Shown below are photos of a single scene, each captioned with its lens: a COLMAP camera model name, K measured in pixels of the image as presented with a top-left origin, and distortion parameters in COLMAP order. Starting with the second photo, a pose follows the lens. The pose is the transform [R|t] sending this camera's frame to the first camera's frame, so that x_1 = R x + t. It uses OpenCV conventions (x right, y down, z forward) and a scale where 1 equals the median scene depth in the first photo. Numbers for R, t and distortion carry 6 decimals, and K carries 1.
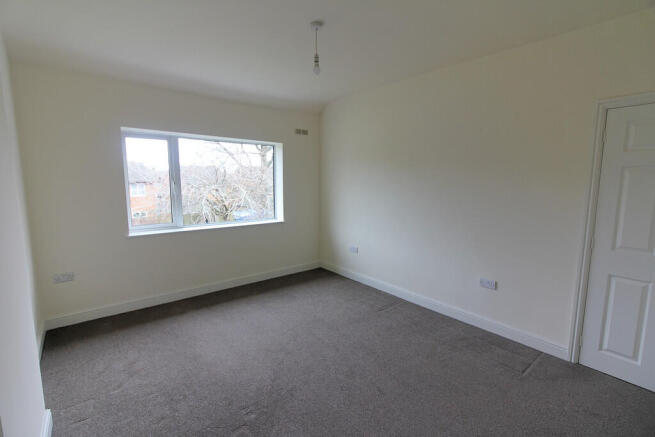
lens RADIAL K [[303.1, 0, 322.5], [0, 303.1, 218.2], [0, 0, 1]] dist [0.002161, 0.000477]
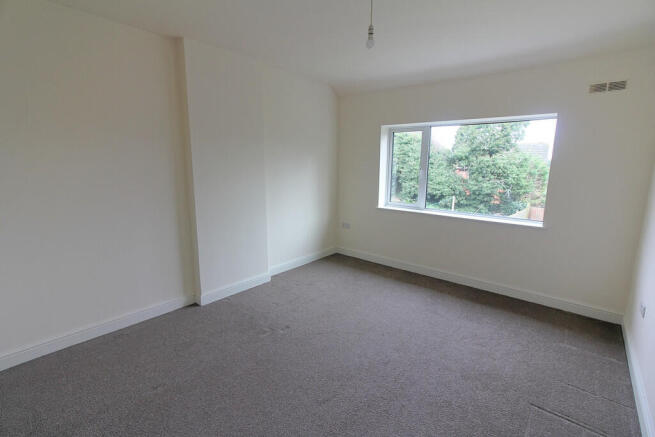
lens RADIAL K [[303.1, 0, 322.5], [0, 303.1, 218.2], [0, 0, 1]] dist [0.002161, 0.000477]
pose [[0.165601, 0.171201, -0.971219, 0.603549], [-0.135464, 0.979431, 0.149550, -0.058752], [0.976845, 0.106799, 0.185386, 0.482772]]
